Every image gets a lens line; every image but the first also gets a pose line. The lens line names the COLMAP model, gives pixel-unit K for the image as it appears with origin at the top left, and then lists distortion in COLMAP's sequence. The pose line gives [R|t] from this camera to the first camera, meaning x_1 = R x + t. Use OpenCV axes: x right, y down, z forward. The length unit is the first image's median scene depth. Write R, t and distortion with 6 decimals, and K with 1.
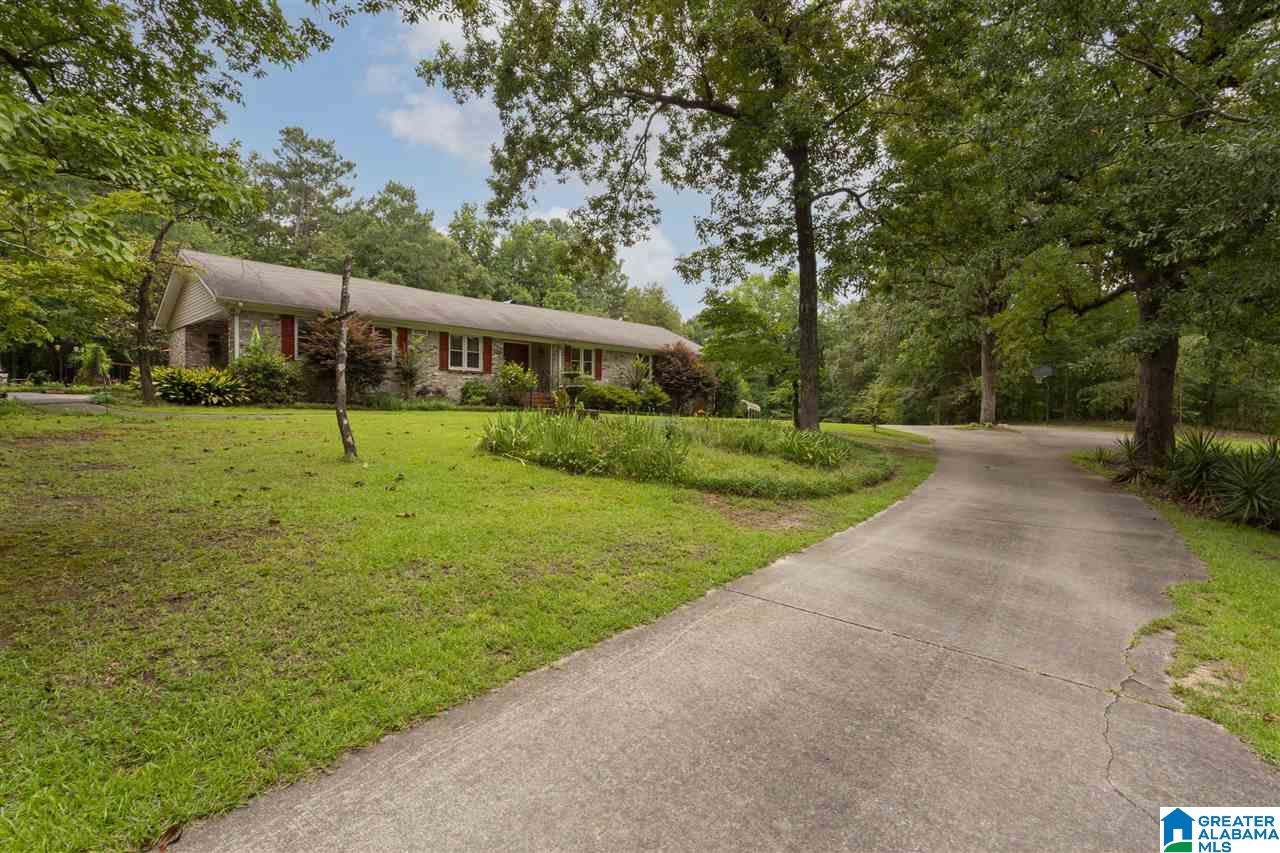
lens RADIAL K [[605.5, 0, 645.2], [0, 605.5, 421.9], [0, 0, 1]] dist [-0.005102, 0.000016]
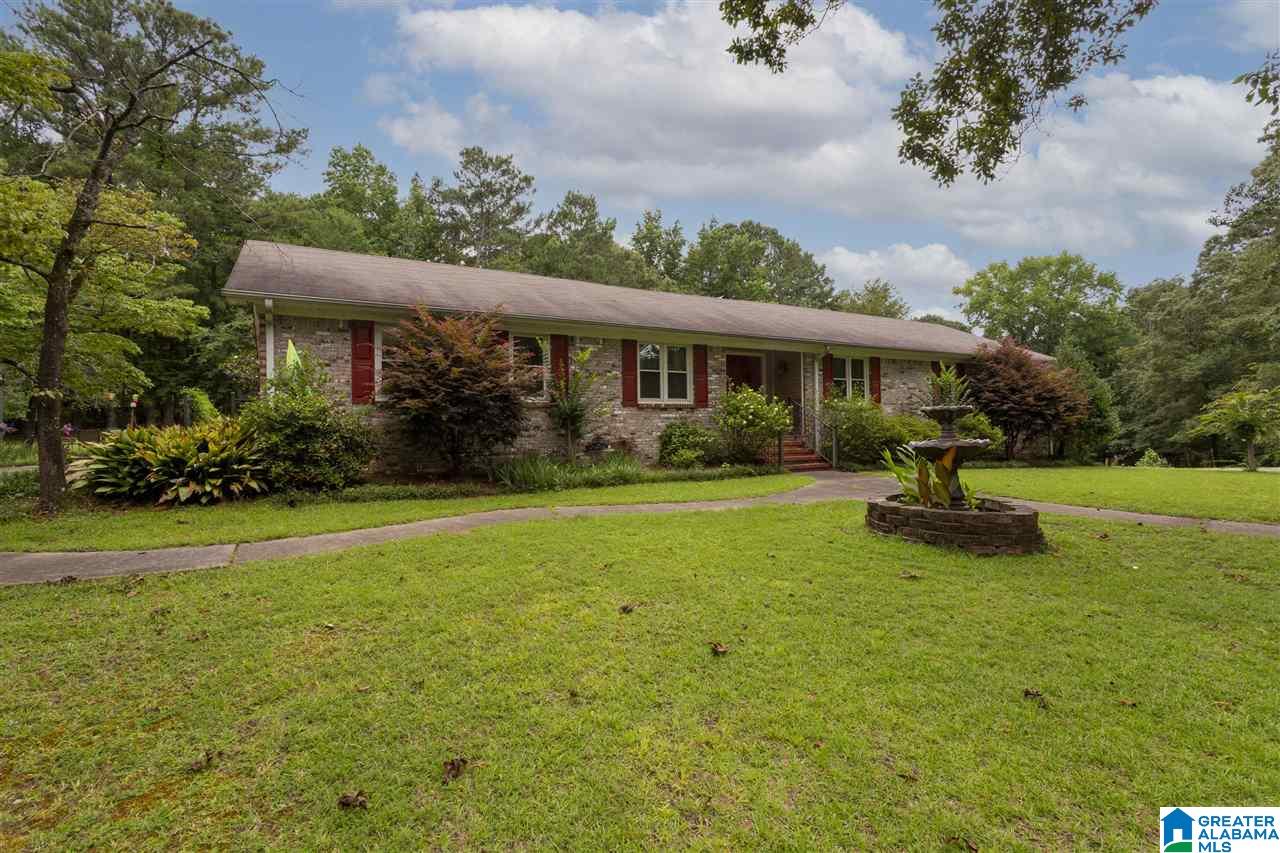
lens RADIAL K [[605.5, 0, 638.6], [0, 605.5, 422.0], [0, 0, 1]] dist [-0.005102, 0.000016]
pose [[0.952387, -0.030038, -0.303410, -0.144419], [0.019249, 0.999074, -0.038489, -0.045684], [0.304285, 0.030816, 0.952082, 0.435621]]
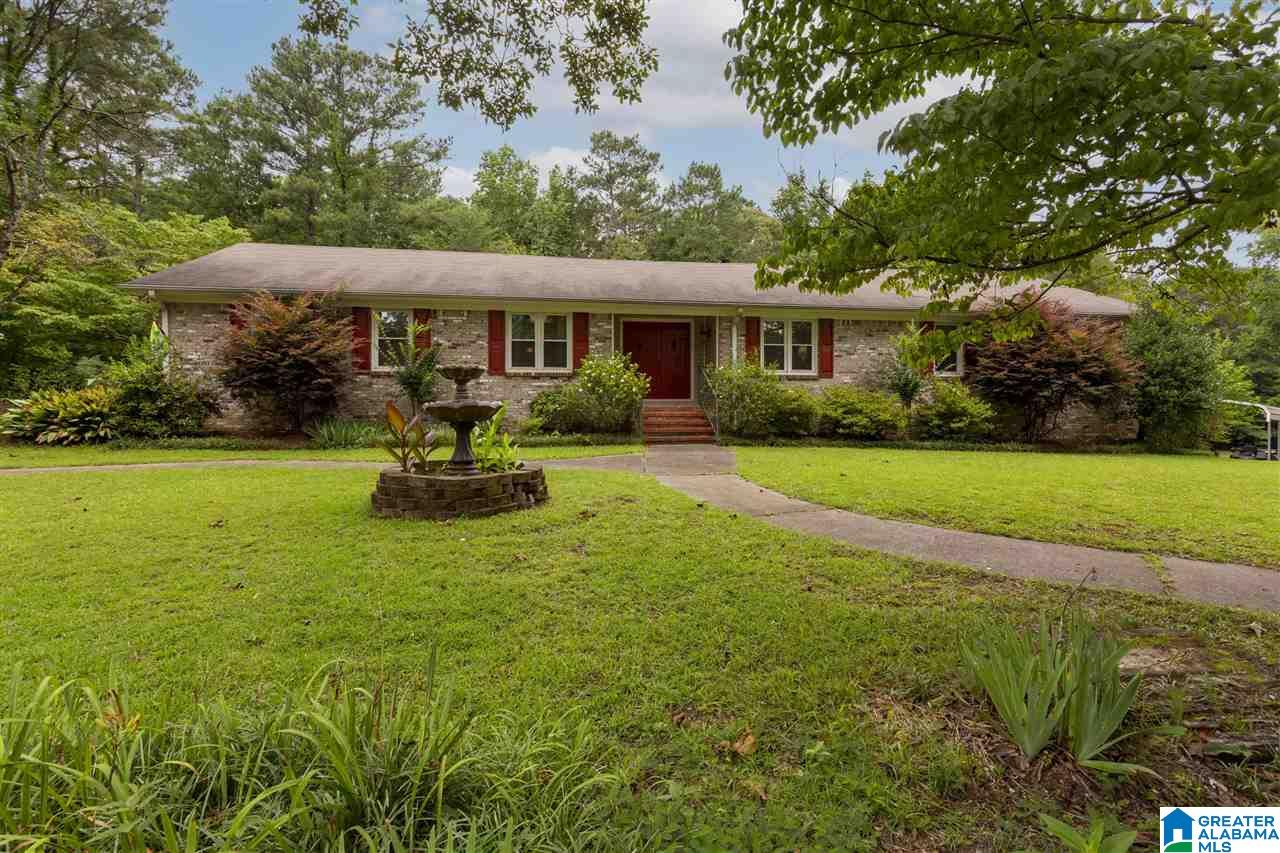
lens RADIAL K [[605.5, 0, 640.2], [0, 605.5, 421.6], [0, 0, 1]] dist [-0.005102, 0.000016]
pose [[0.790216, -0.000184, -0.612829, 0.139891], [-0.002899, 0.999988, -0.004038, -0.035063], [0.612822, 0.004968, 0.790206, 0.588276]]
